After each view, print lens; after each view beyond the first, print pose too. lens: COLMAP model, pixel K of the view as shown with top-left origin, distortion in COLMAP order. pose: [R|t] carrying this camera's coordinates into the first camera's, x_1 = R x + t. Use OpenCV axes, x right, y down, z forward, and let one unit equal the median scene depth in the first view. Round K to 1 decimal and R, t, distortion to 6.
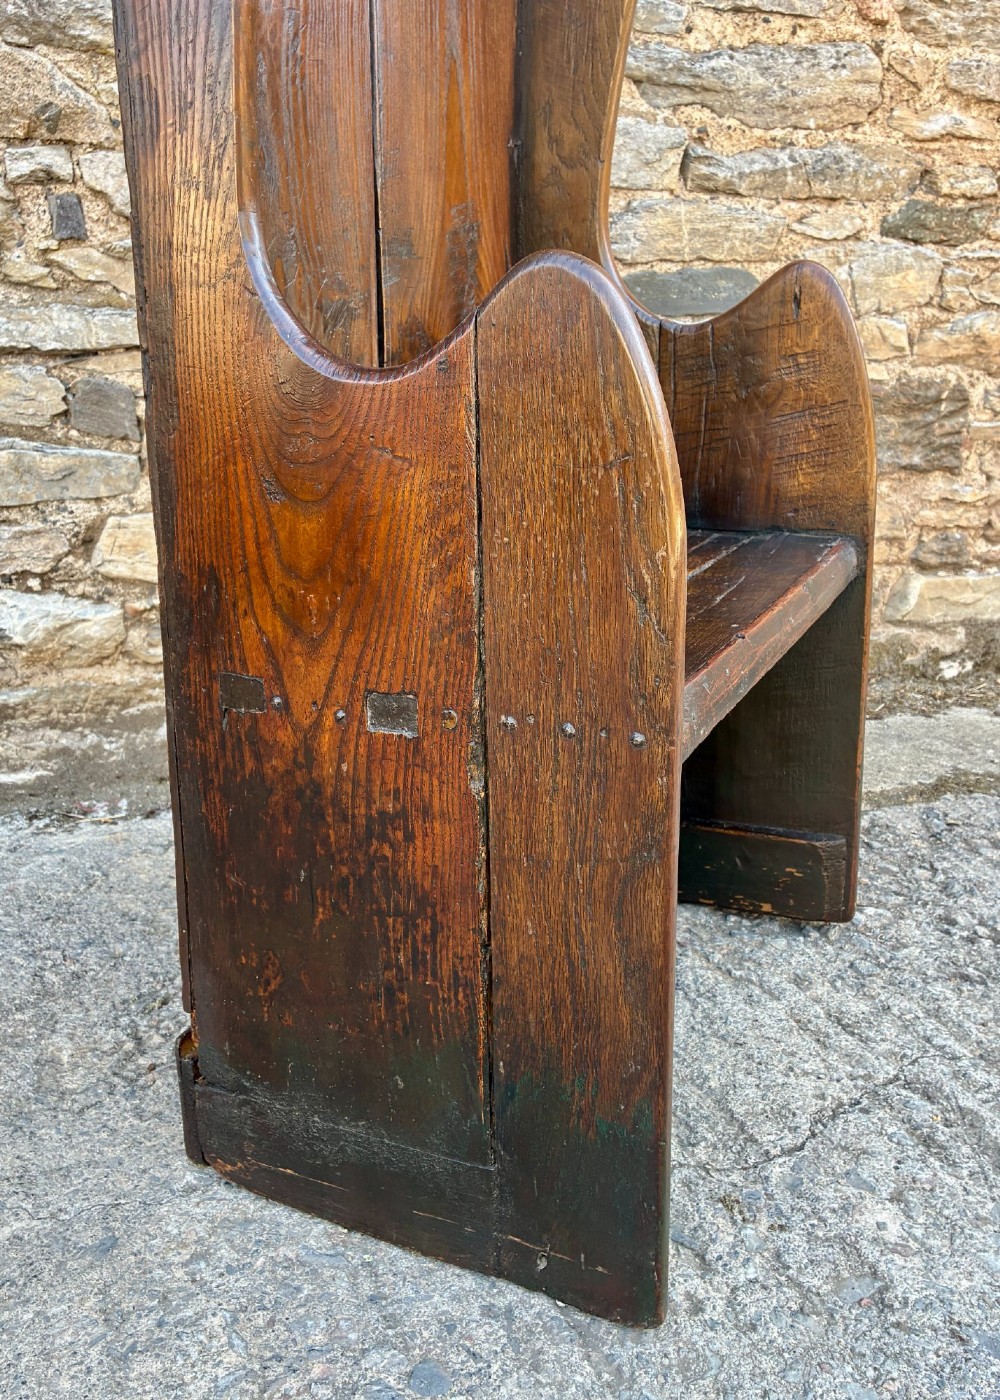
lens RADIAL K [[1220.5, 0, 461.5], [0, 1220.5, 674.5], [0, 0, 1]] dist [0.040059, -0.044053]
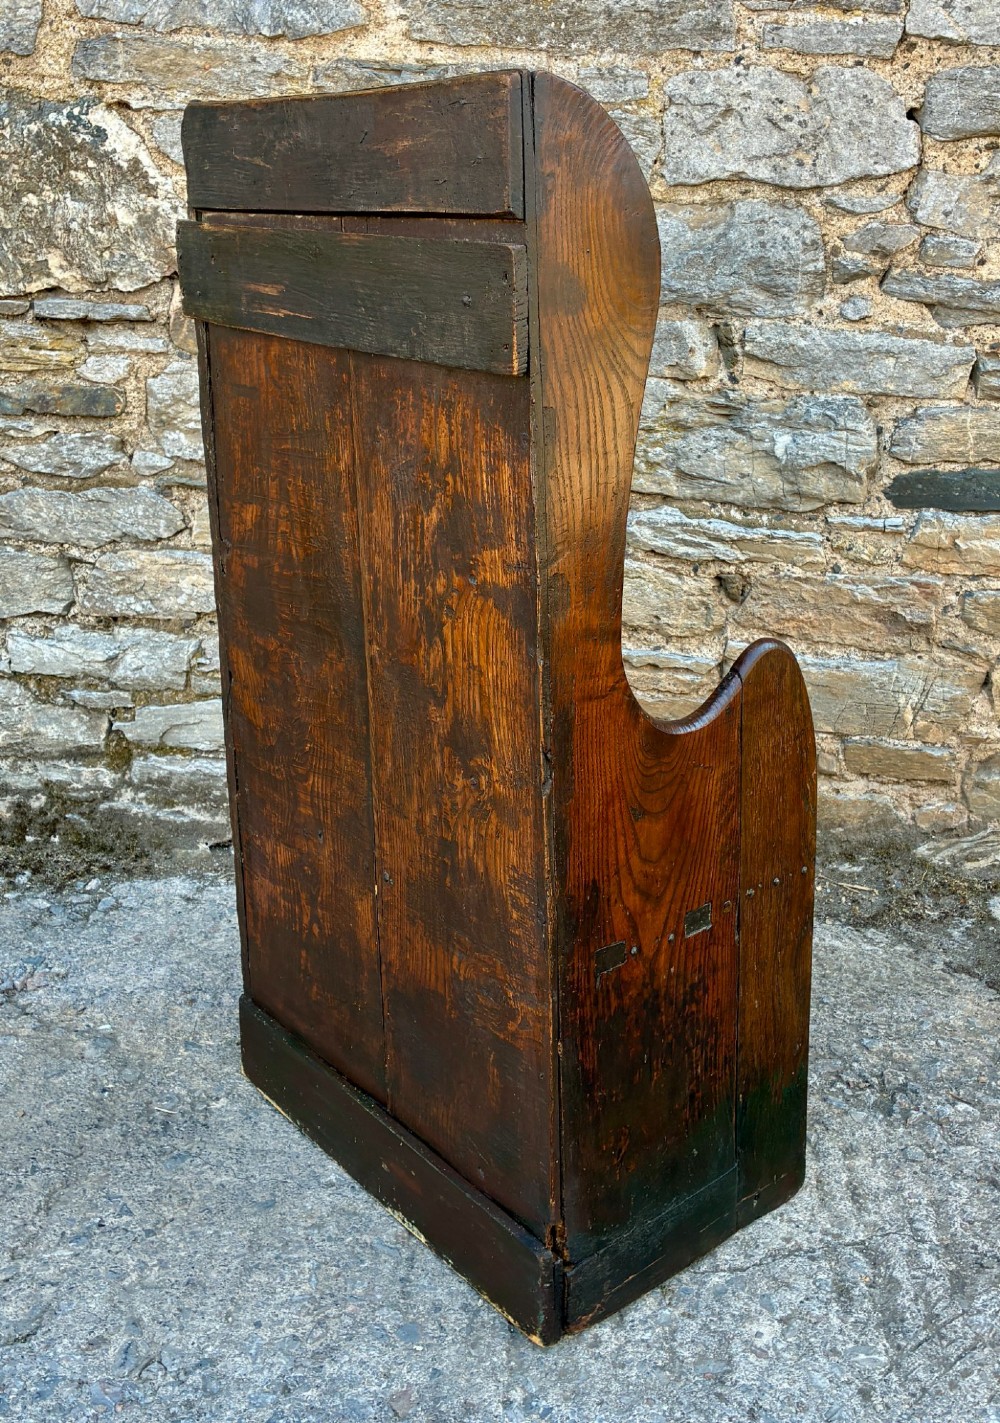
lens RADIAL K [[1503.7, 0, 536.5], [0, 1503.7, 630.1], [0, 0, 1]] dist [0.022232, 0.000000]
pose [[0.929523, 0.122405, -0.347857, 0.419704], [-0.123691, 0.992146, 0.018601, -0.234153], [0.347402, 0.025736, 0.937363, -0.483667]]
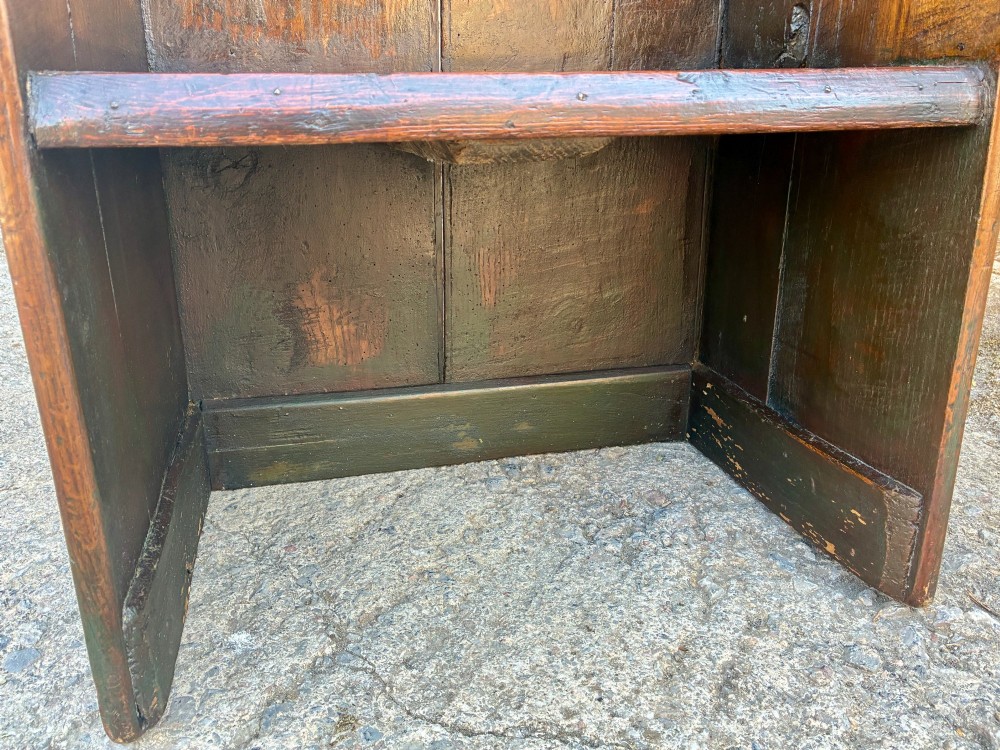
lens RADIAL K [[785.0, 0, 495.5], [0, 785.0, 368.0], [0, 0, 1]] dist [0.040562, -0.056032]
pose [[0.657255, 0.266933, -0.704814, 0.460511], [-0.219144, 0.962459, 0.160154, 0.036783], [0.721105, 0.049194, 0.691077, 0.470941]]
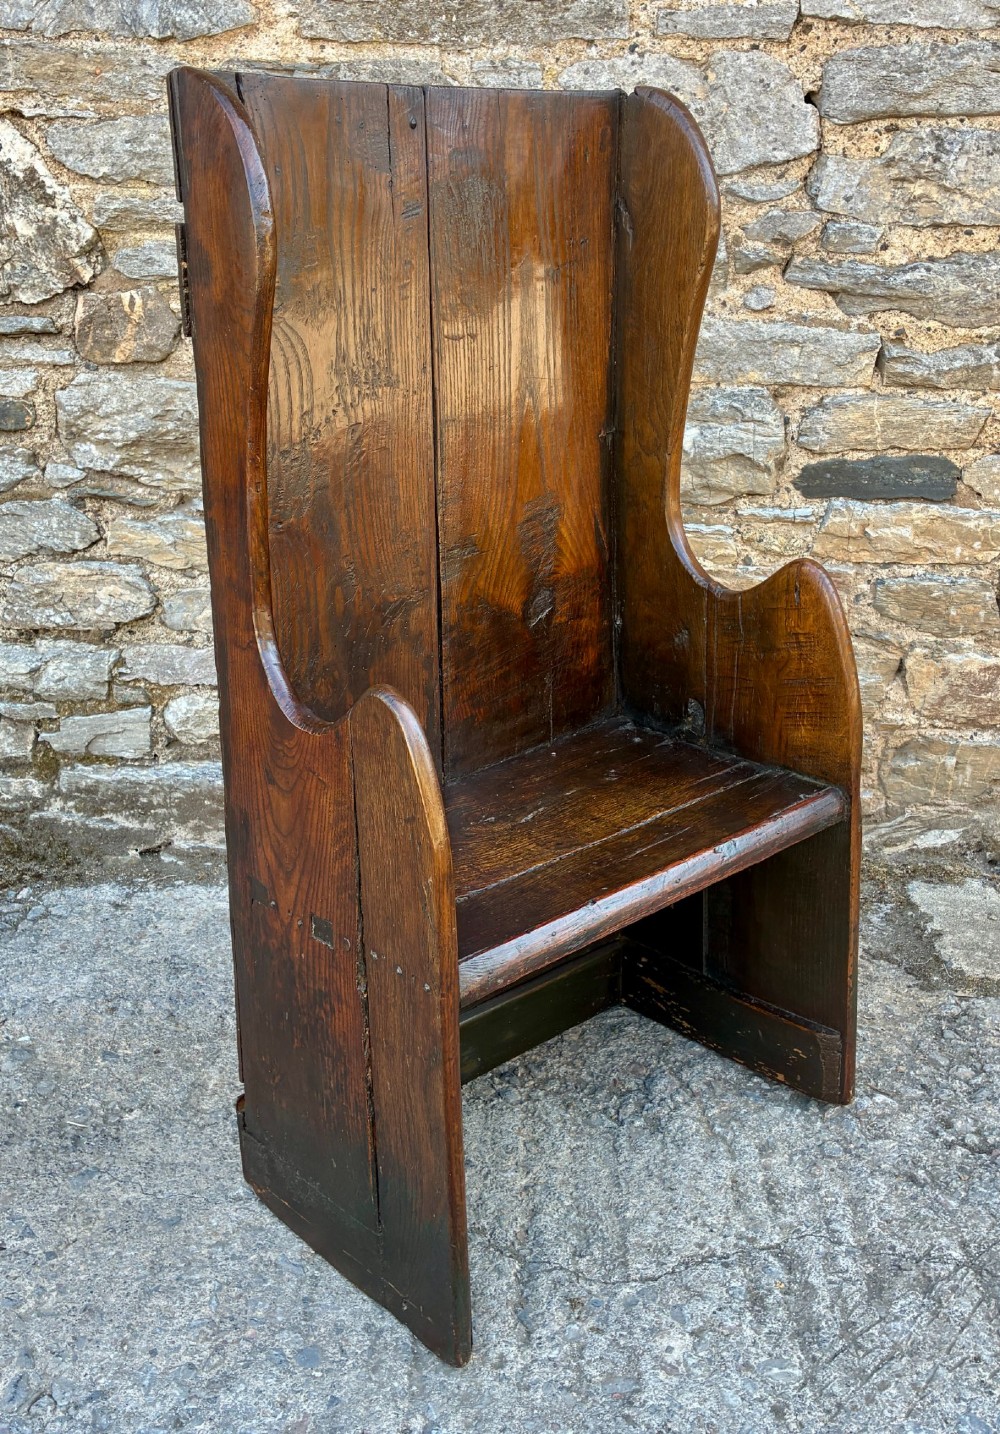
lens RADIAL K [[1392.3, 0, 494.1], [0, 1392.3, 654.6], [0, 0, 1]] dist [0.027844, 0.000000]
pose [[0.930444, 0.101859, -0.351992, 0.435070], [-0.094788, 0.994798, 0.037315, -0.239014], [0.353962, -0.001355, 0.935259, -0.343666]]
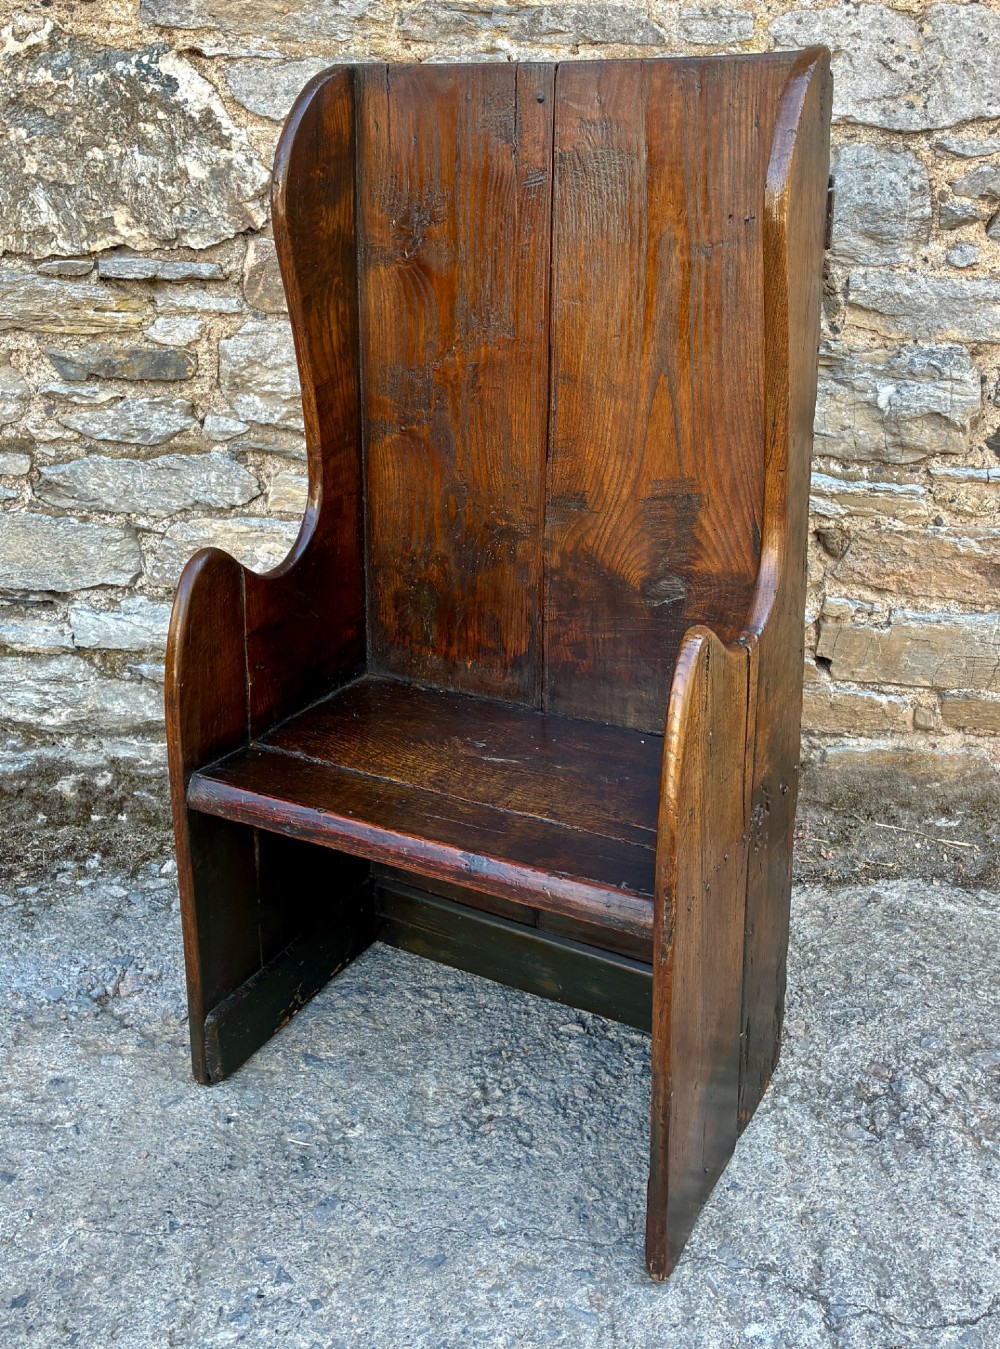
lens RADIAL K [[1402.1, 0, 510.0], [0, 1402.1, 529.5], [0, 0, 1]] dist [0.017847, 0.000000]
pose [[0.946472, 0.101983, -0.306252, 0.142569], [-0.099692, 0.994749, 0.023157, -0.297350], [0.307006, 0.008613, 0.951669, -0.376282]]
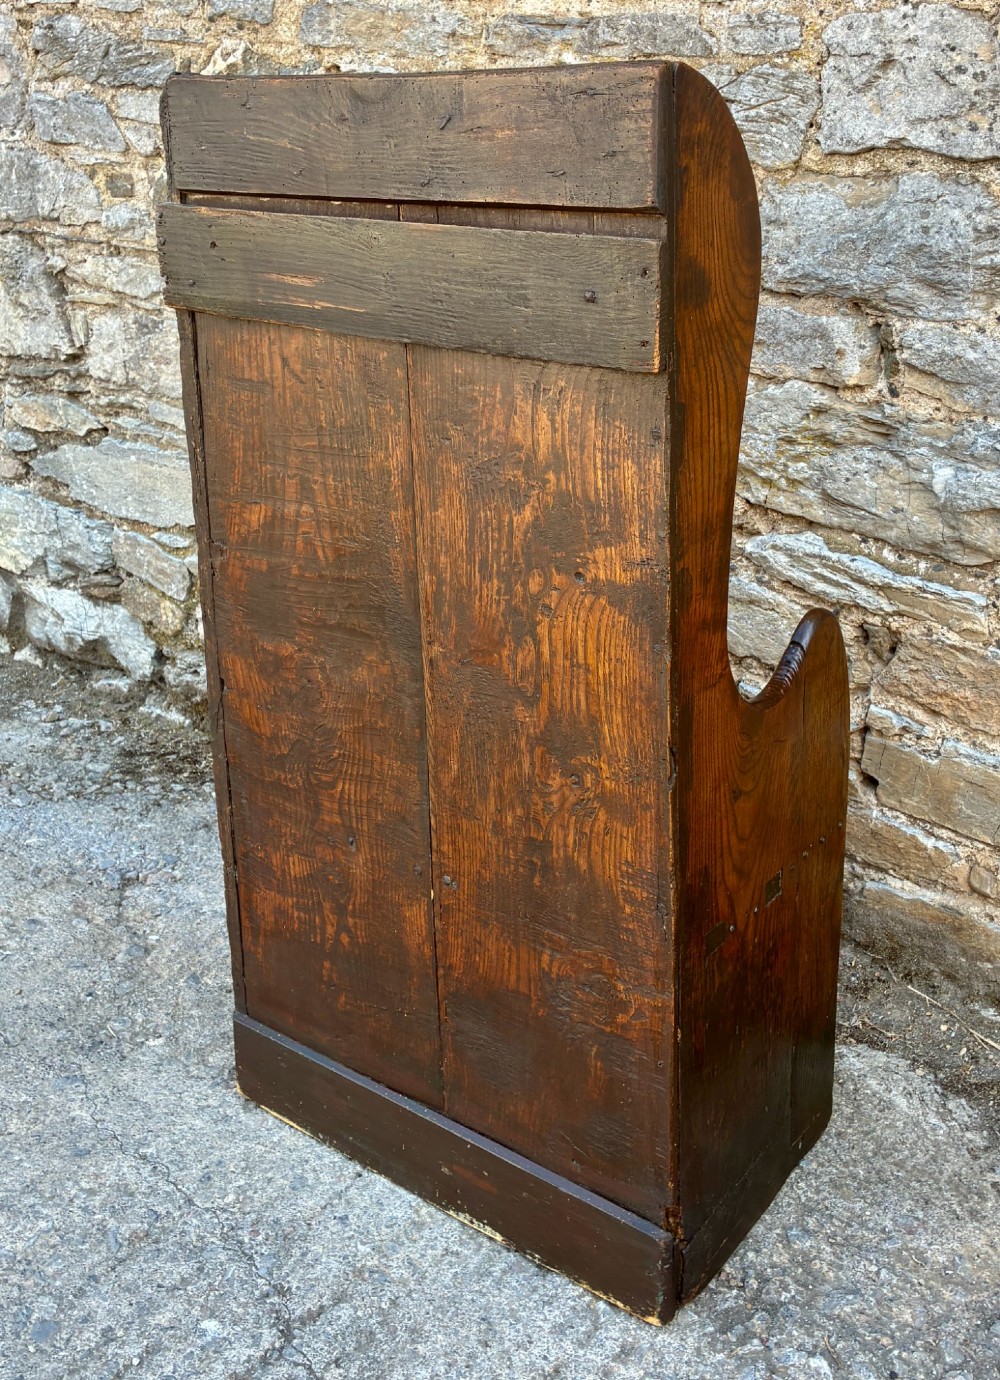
lens RADIAL K [[1474.8, 0, 520.1], [0, 1474.8, 588.2], [0, 0, 1]] dist [0.020607, 0.000000]
pose [[0.568232, 0.269155, -0.777604, 0.936688], [-0.243207, 0.957708, 0.153773, -0.475609], [0.786106, 0.101740, 0.609660, 0.130498]]
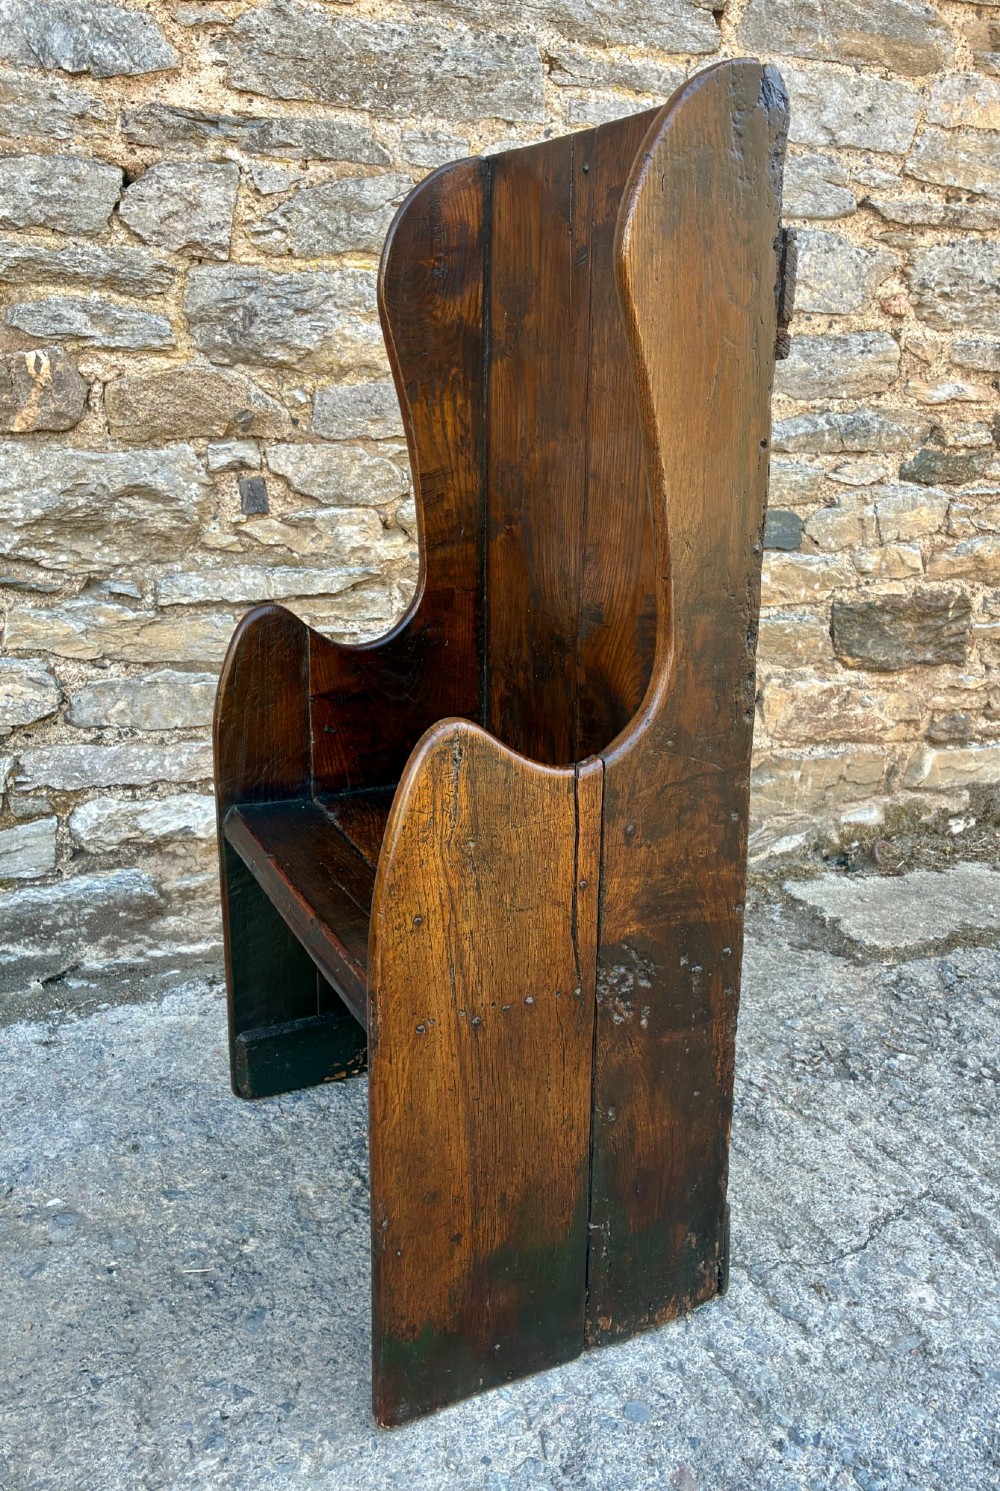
lens RADIAL K [[1306.9, 0, 538.0], [0, 1306.9, 716.3], [0, 0, 1]] dist [0.007073, 0.035883]
pose [[0.997188, -0.002649, 0.074897, -0.160312], [0.003342, 0.999953, -0.009129, -0.163271], [-0.074869, 0.009354, 0.997150, -0.370361]]
